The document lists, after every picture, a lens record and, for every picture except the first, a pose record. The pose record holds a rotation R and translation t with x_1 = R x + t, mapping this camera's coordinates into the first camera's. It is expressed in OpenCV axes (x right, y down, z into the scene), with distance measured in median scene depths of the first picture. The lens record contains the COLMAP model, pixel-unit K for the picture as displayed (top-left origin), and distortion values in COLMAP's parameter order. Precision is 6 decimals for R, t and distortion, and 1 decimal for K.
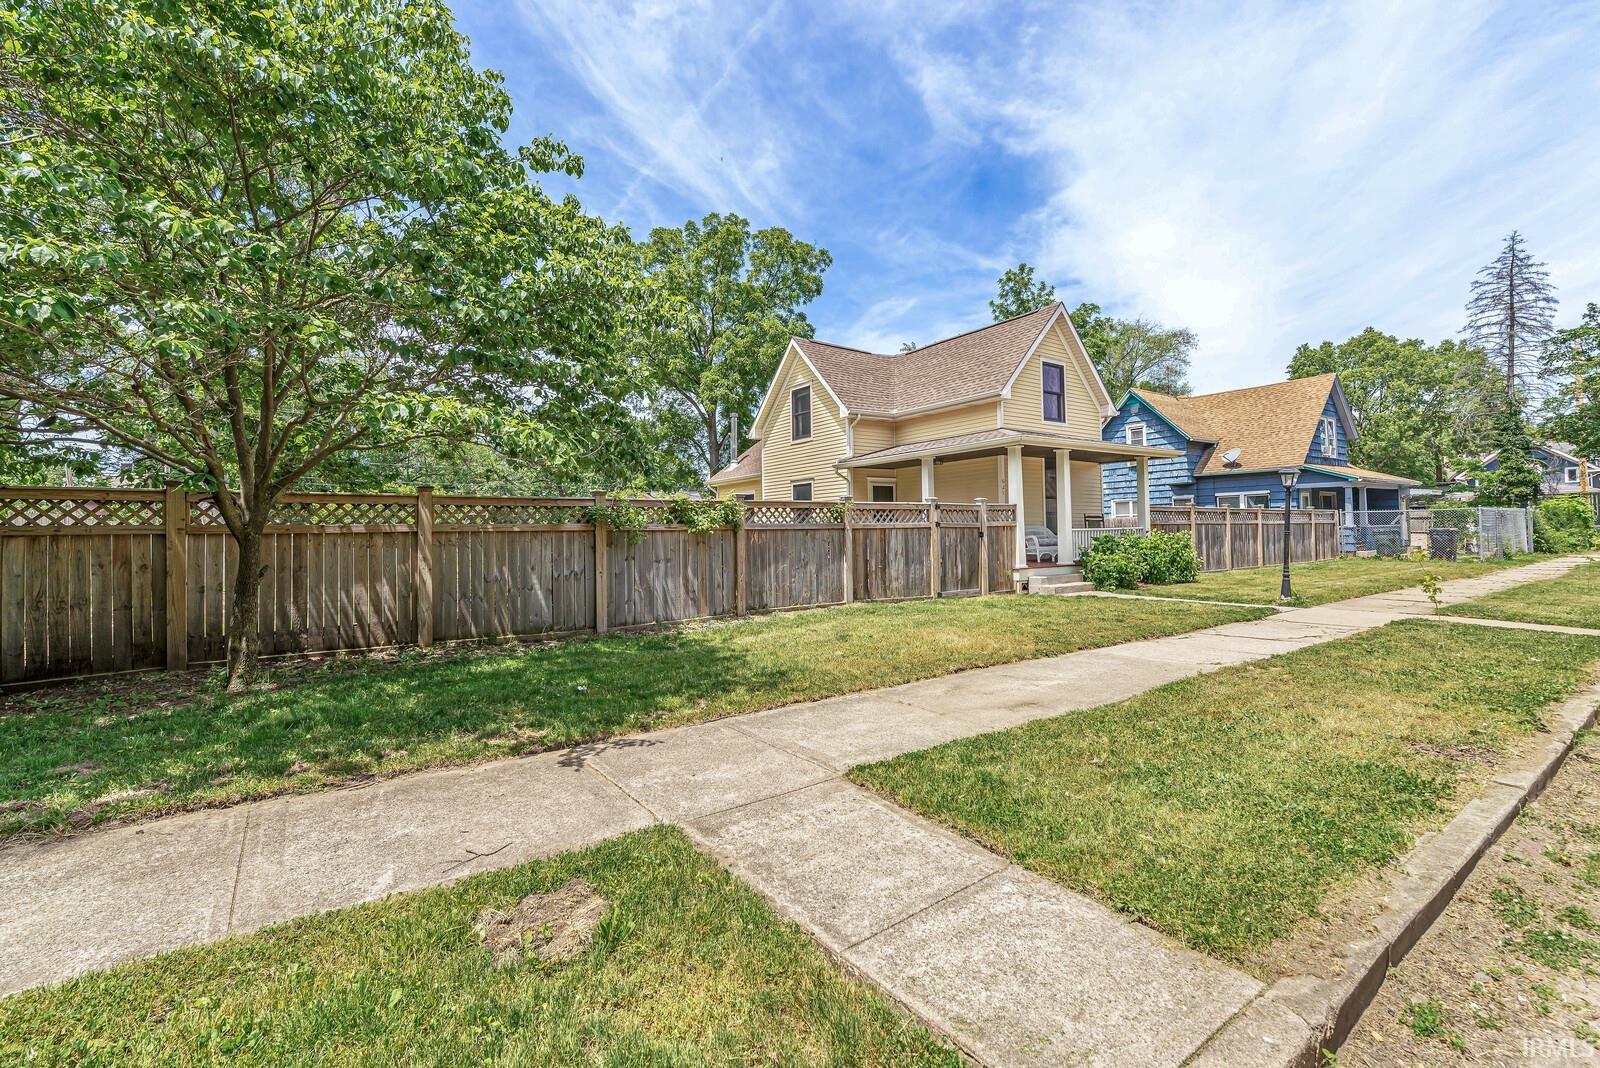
lens RADIAL K [[681.3, 0, 797.1], [0, 681.3, 523.0], [0, 0, 1]] dist [-0.000661, 0.000027]
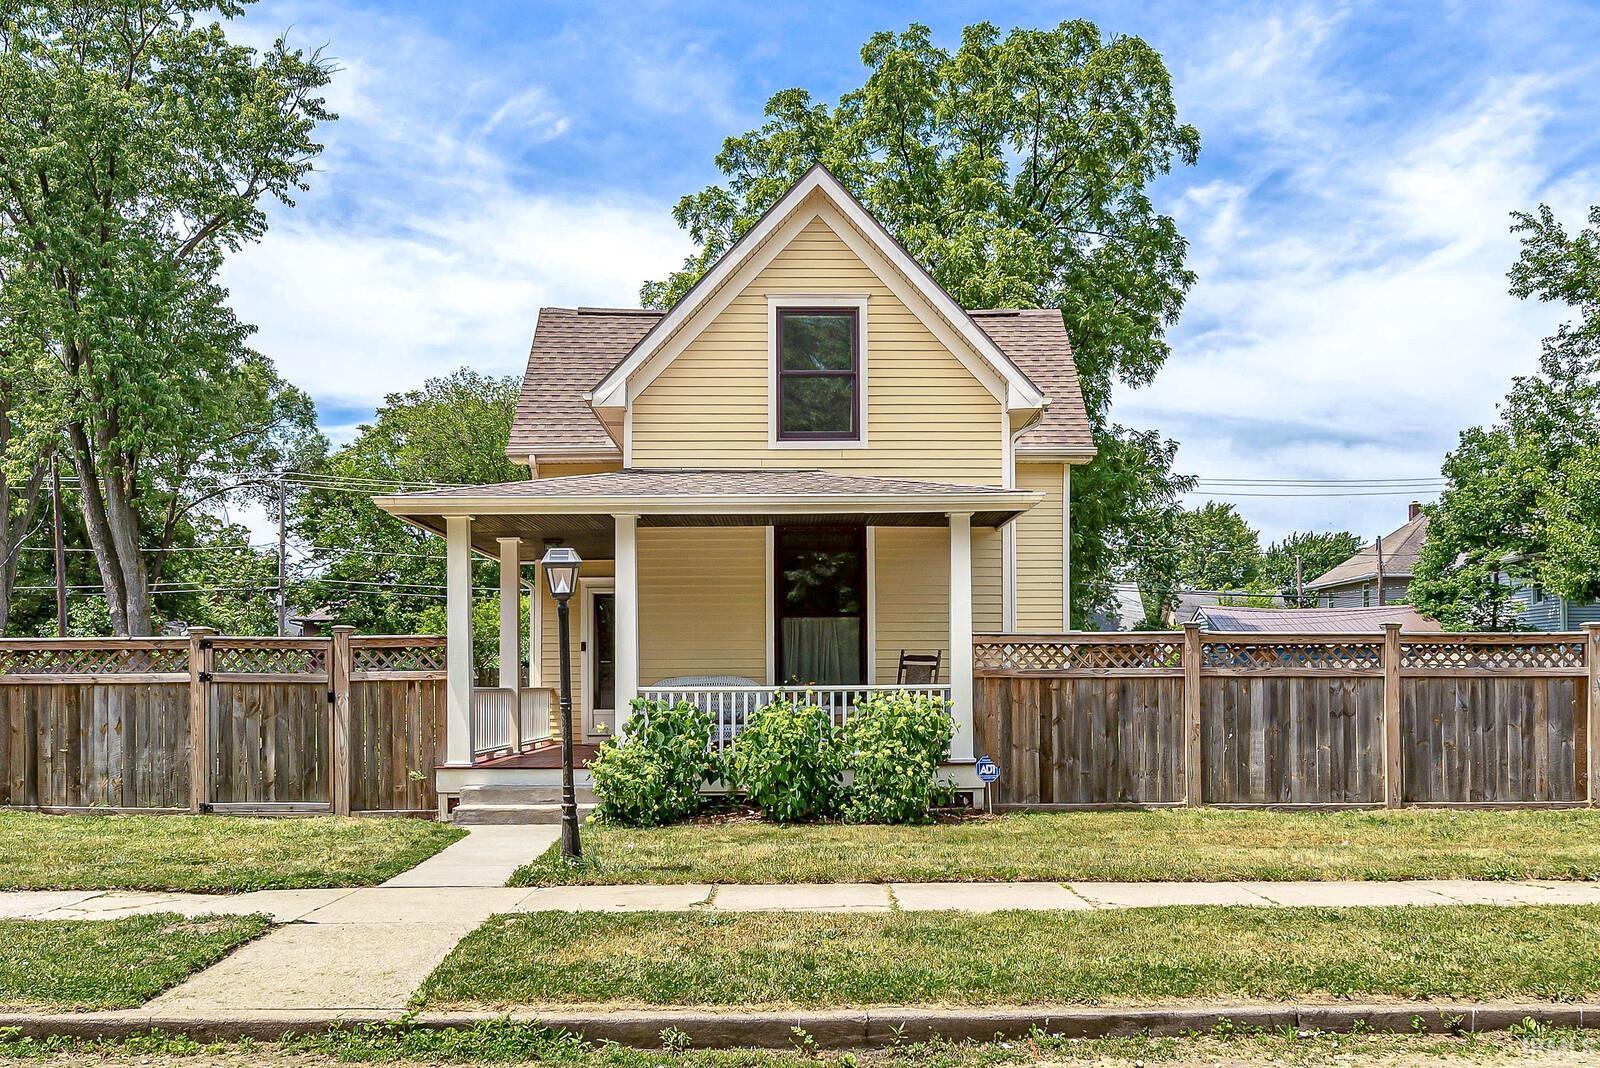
lens RADIAL K [[681.3, 0, 797.1], [0, 681.3, 523.0], [0, 0, 1]] dist [-0.000661, 0.000027]
pose [[0.821265, -0.011642, -0.570428, 0.853241], [-0.000064, 0.999790, -0.020497, -0.103481], [0.570547, 0.016870, 0.821091, 0.778753]]
